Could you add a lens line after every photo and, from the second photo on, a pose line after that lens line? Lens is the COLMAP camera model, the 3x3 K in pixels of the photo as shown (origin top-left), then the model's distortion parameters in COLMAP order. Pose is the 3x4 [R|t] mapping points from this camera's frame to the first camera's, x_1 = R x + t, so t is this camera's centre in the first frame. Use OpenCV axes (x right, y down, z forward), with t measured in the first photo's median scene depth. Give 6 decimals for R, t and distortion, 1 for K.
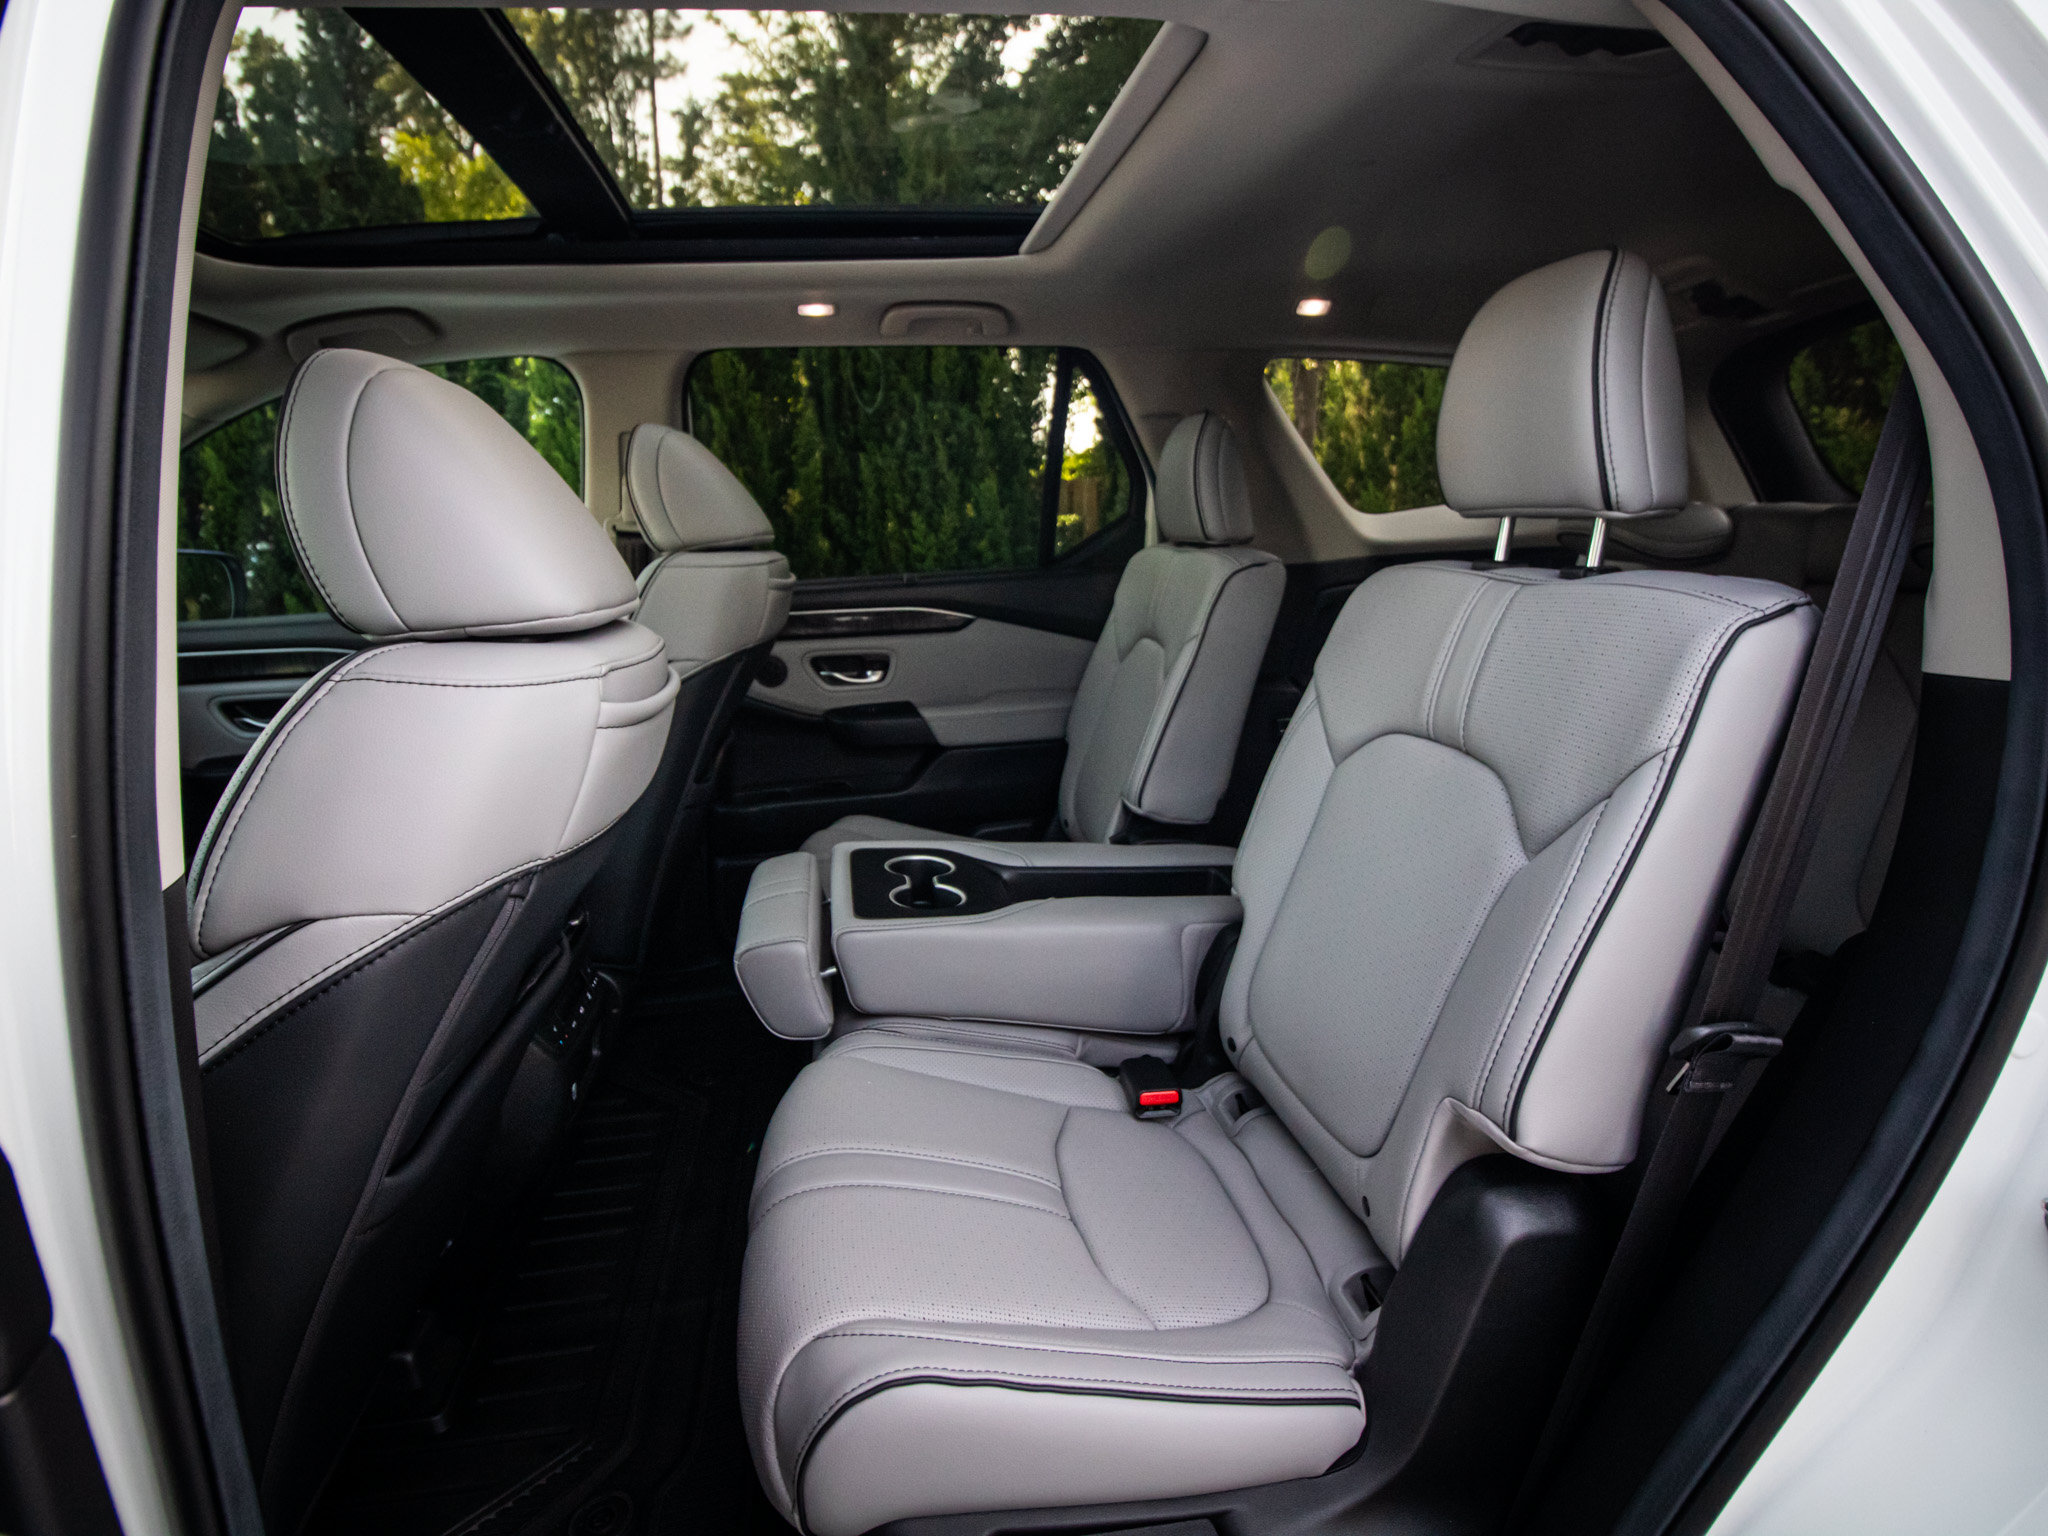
lens RADIAL K [[1054.3, 0, 1036.1], [0, 1054.3, 770.3], [0, 0, 1]] dist [-0.006576, -0.011725]
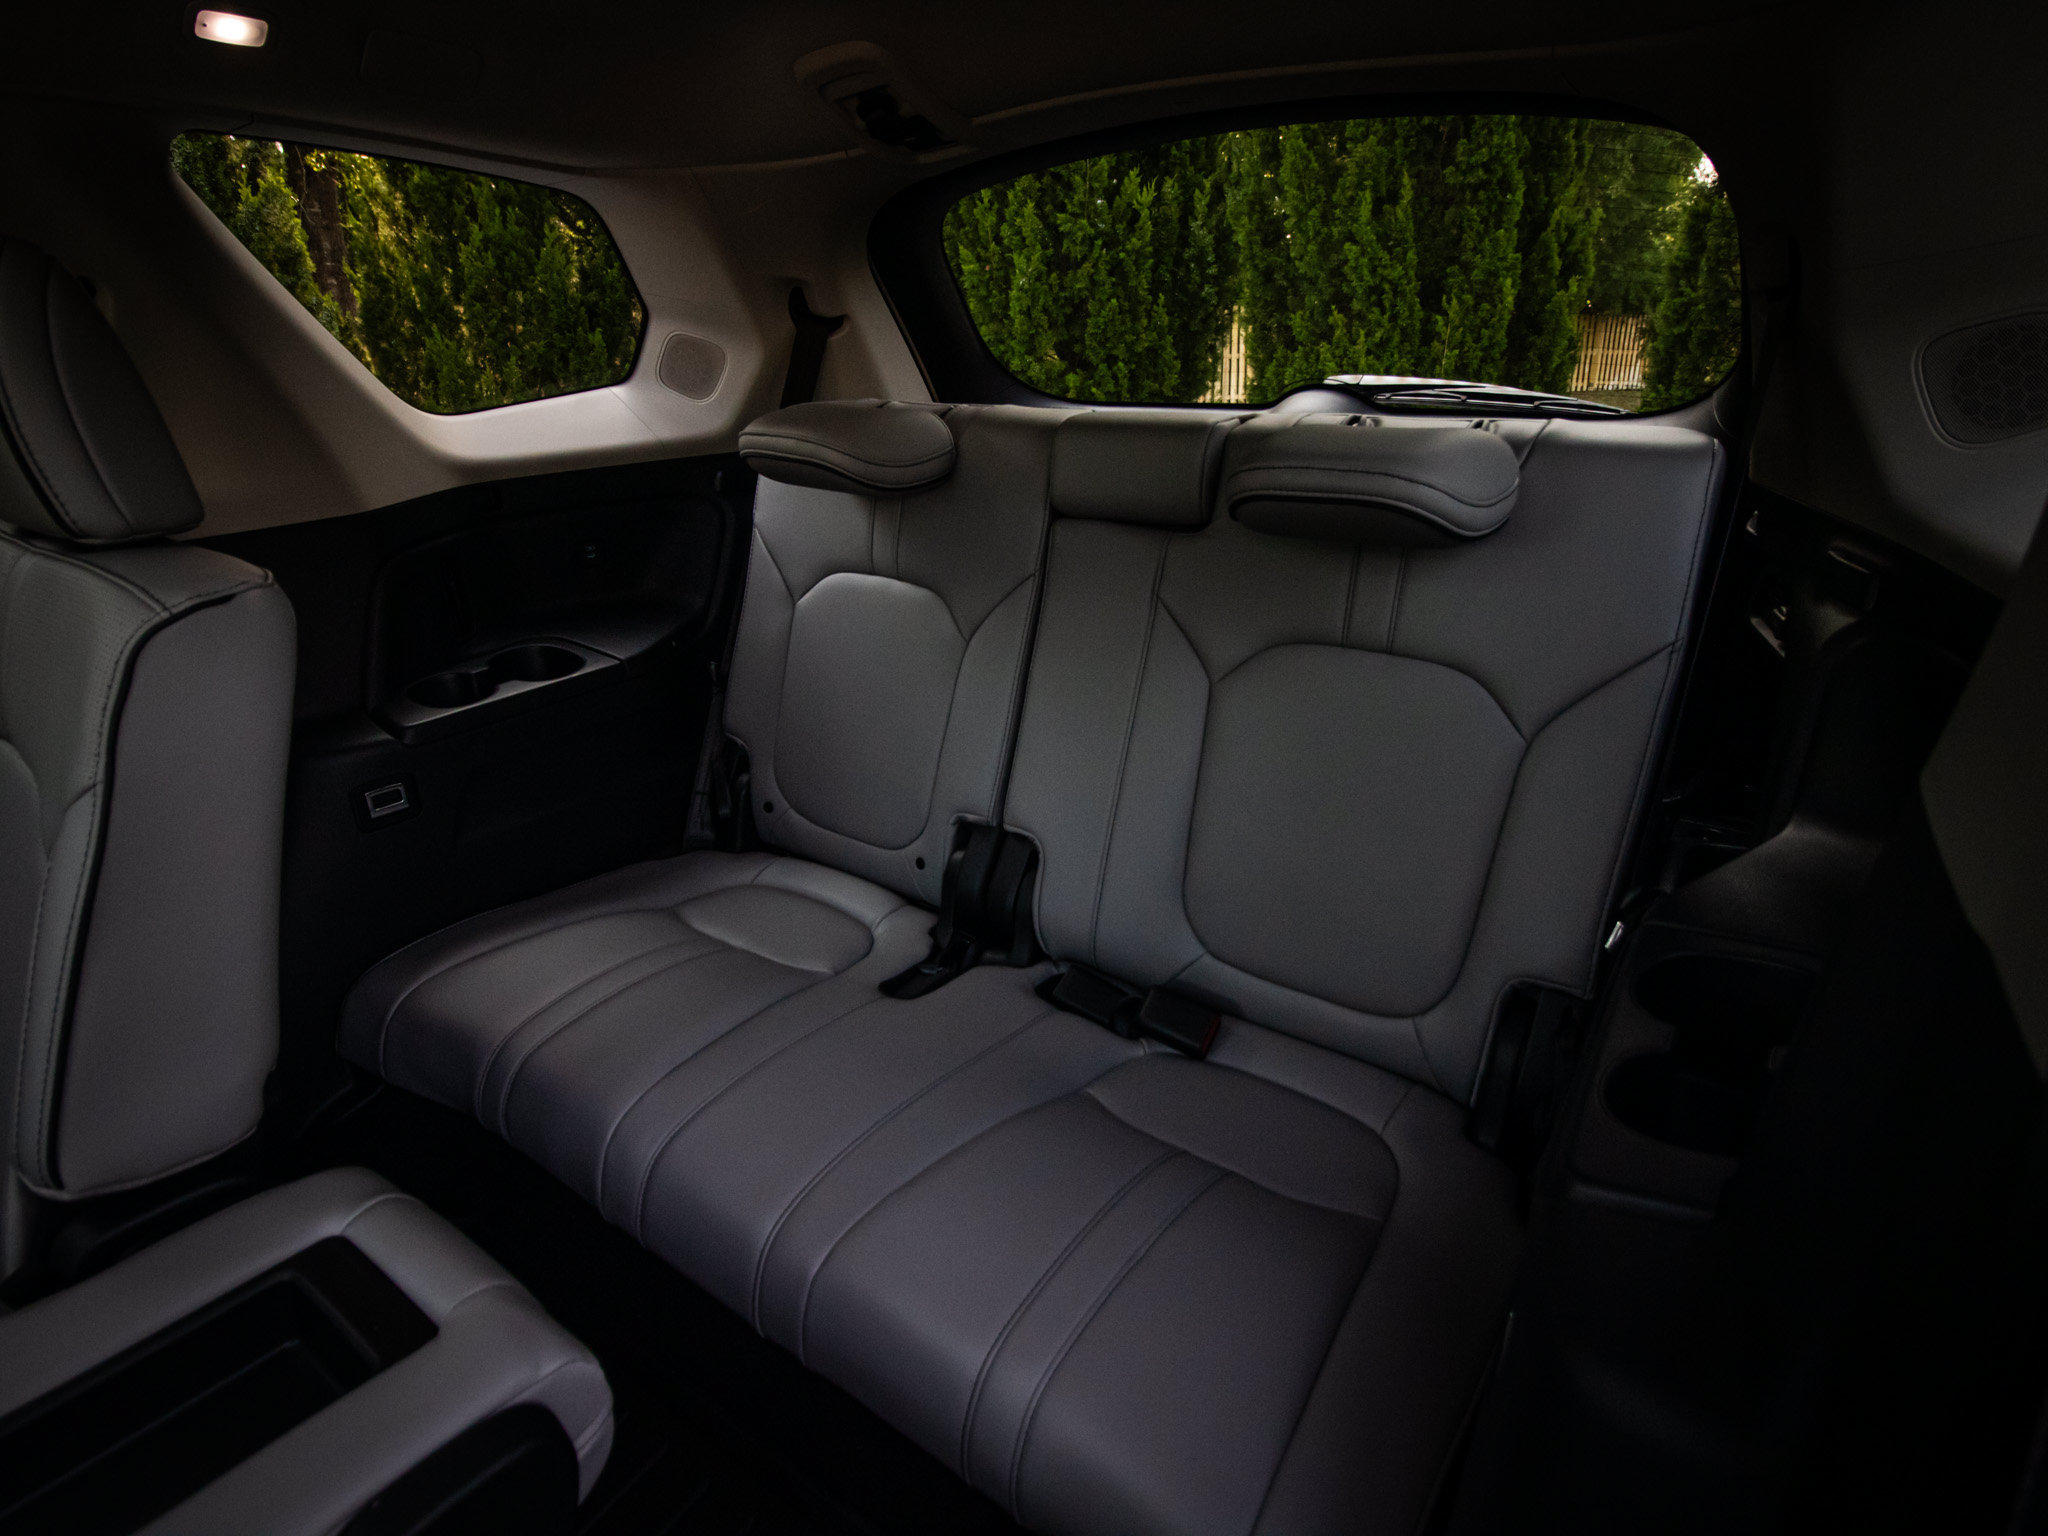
lens RADIAL K [[1054.3, 0, 1021.5], [0, 1054.3, 750.9], [0, 0, 1]] dist [-0.006576, -0.011725]
pose [[0.714173, -0.241297, 0.657064, 0.034161], [0.158119, 0.970054, 0.184375, -0.036872], [-0.681877, -0.027781, 0.730939, 0.100628]]
